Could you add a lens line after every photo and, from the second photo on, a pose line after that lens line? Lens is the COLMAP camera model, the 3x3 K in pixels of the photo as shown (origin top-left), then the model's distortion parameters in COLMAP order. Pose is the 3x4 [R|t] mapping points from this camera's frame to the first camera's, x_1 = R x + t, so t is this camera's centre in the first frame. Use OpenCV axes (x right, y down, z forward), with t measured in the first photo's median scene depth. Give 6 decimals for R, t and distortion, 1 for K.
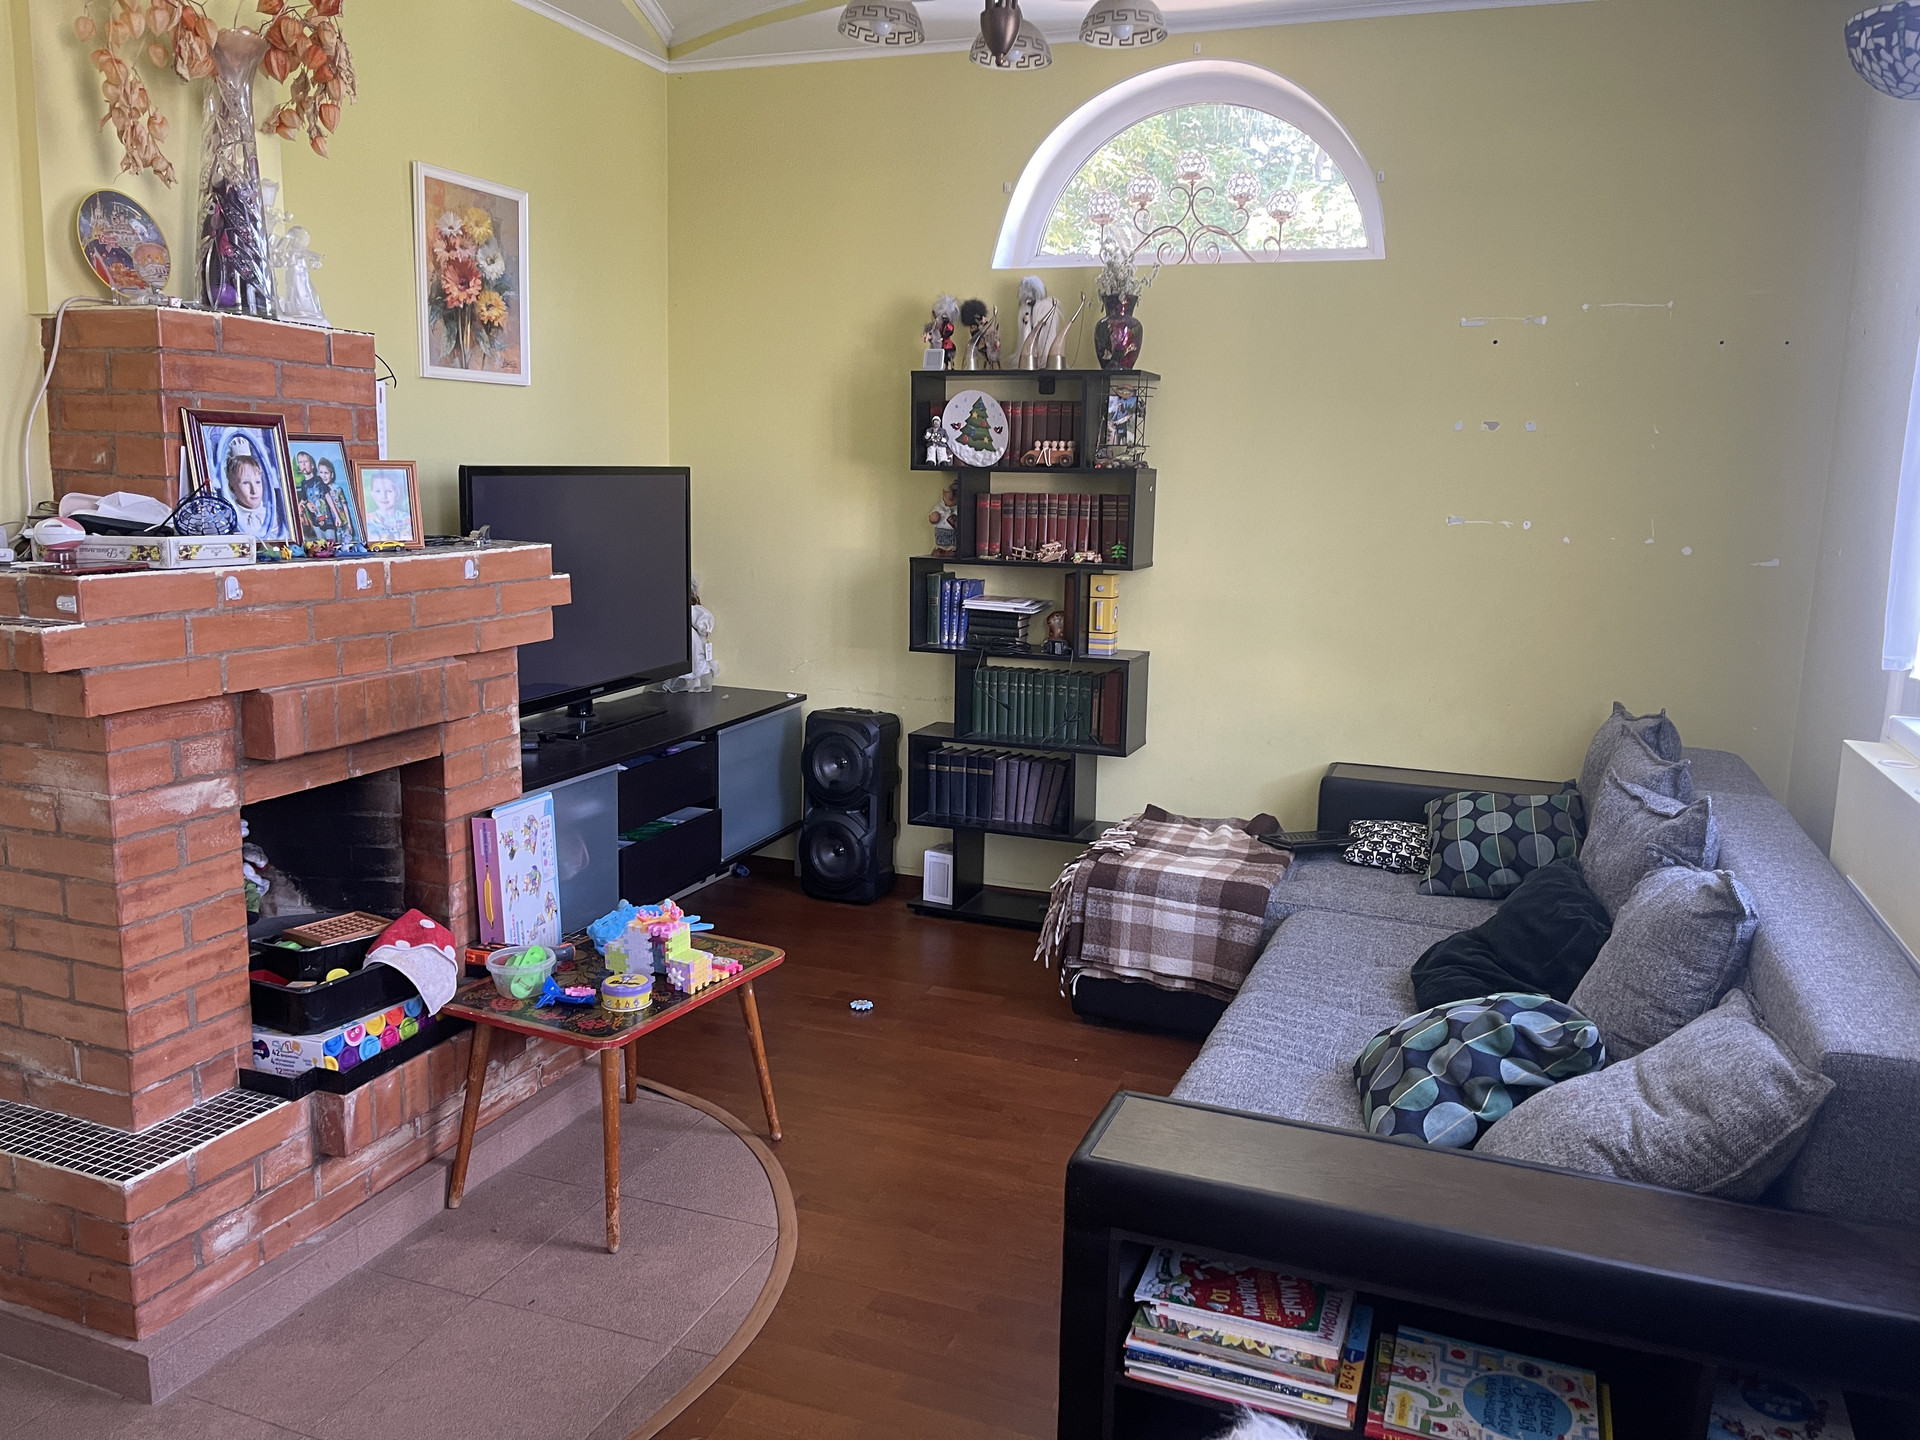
lens RADIAL K [[1467.3, 0, 989.4], [0, 1467.3, 705.0], [0, 0, 1]] dist [0.077931, -0.089455]
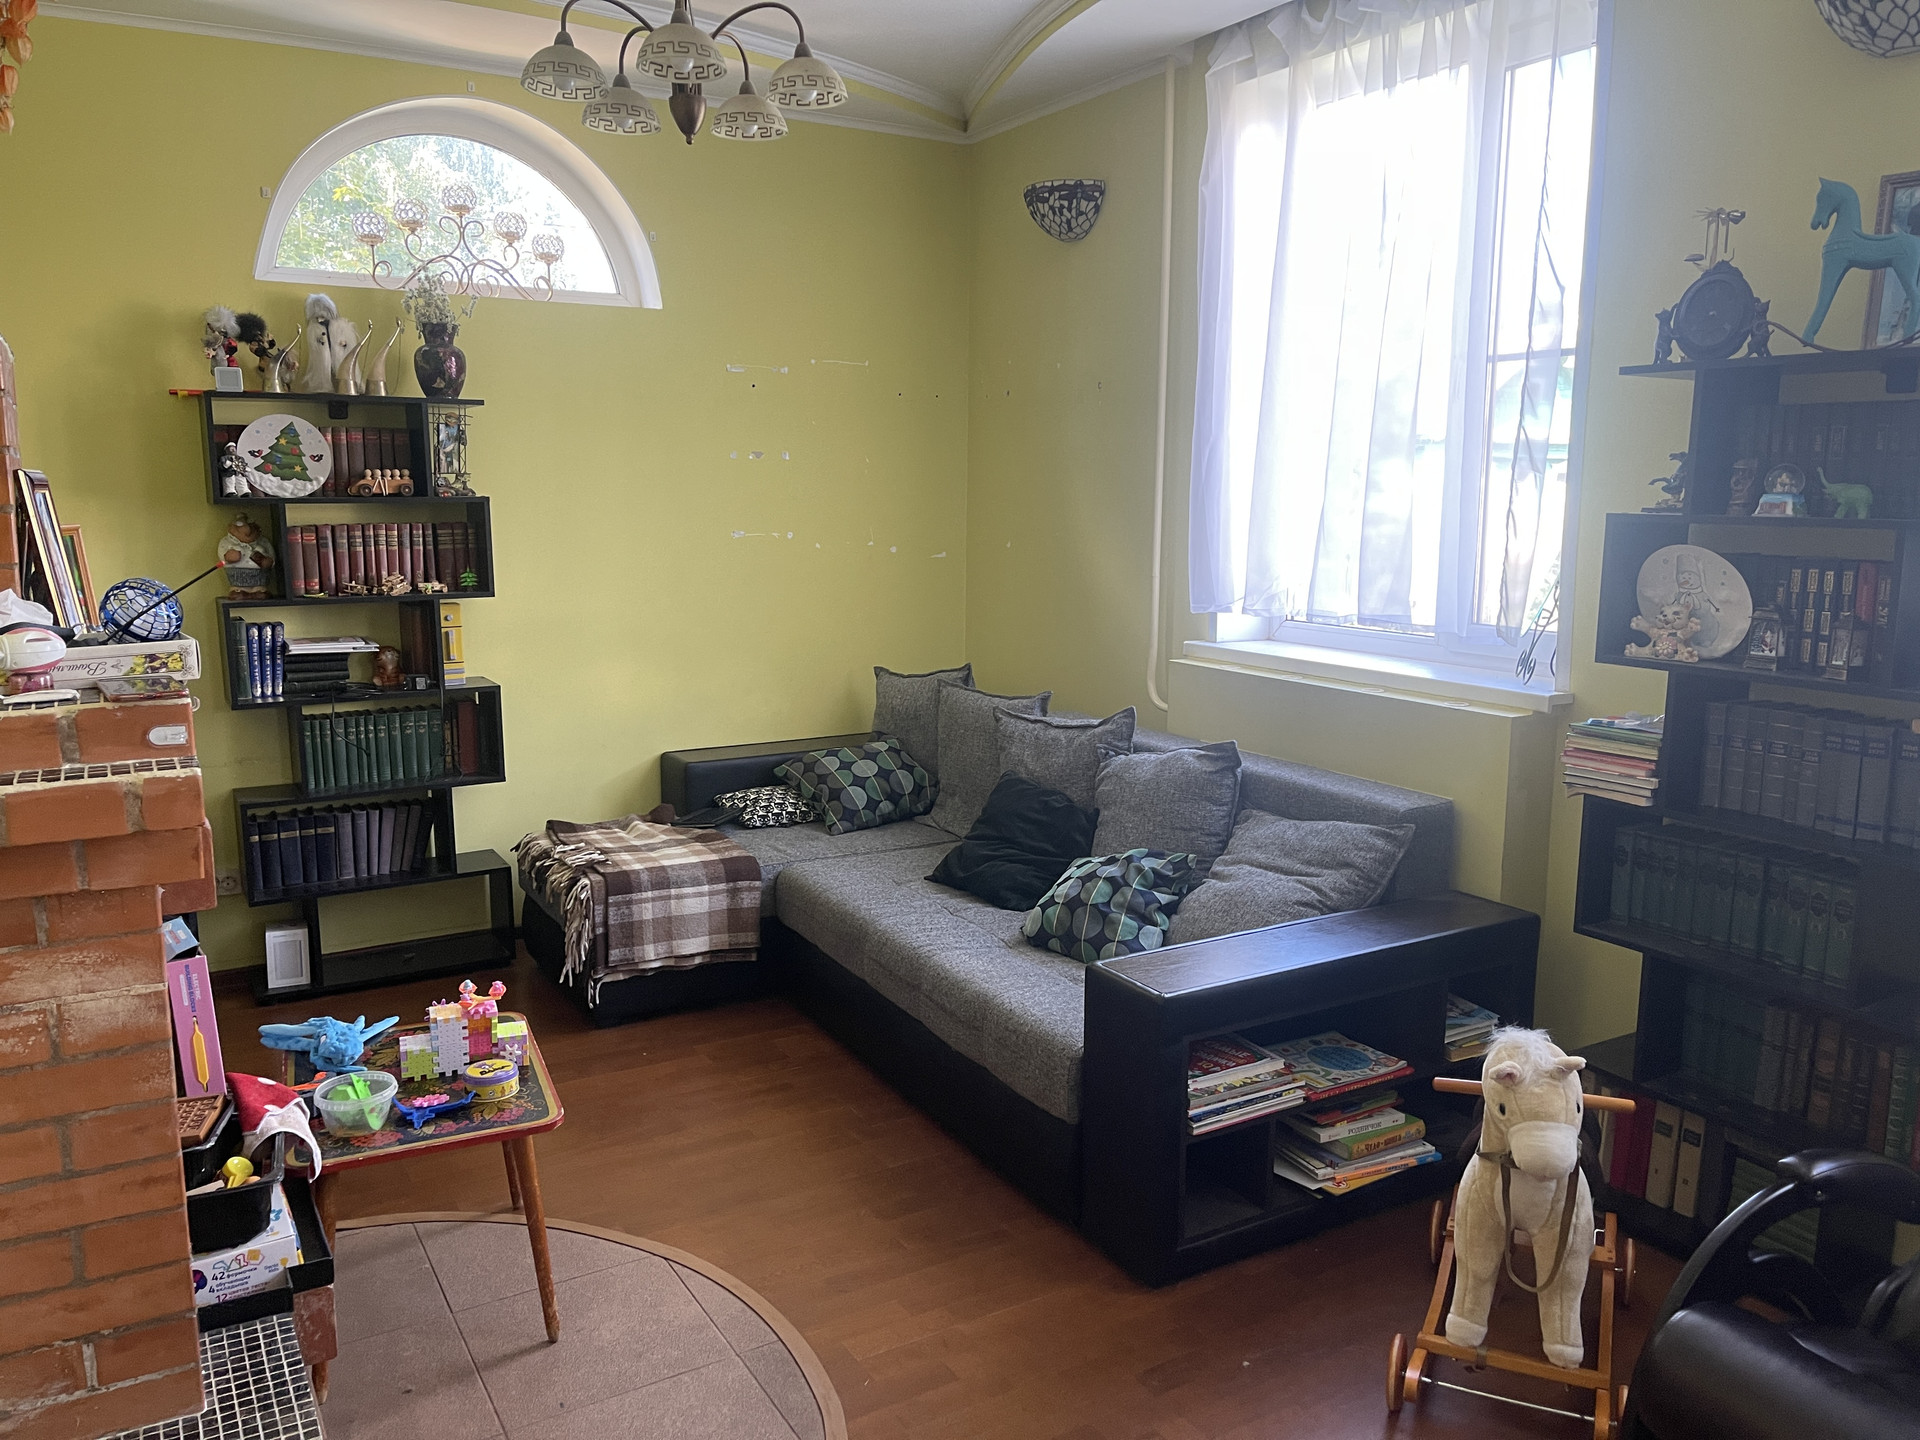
lens RADIAL K [[1467.3, 0, 989.4], [0, 1467.3, 705.0], [0, 0, 1]] dist [0.077931, -0.089455]
pose [[0.618075, -0.139849, 0.773579, -0.483467], [0.138640, 0.988016, 0.067845, -0.039251], [-0.773797, 0.065316, 0.630057, 0.097714]]
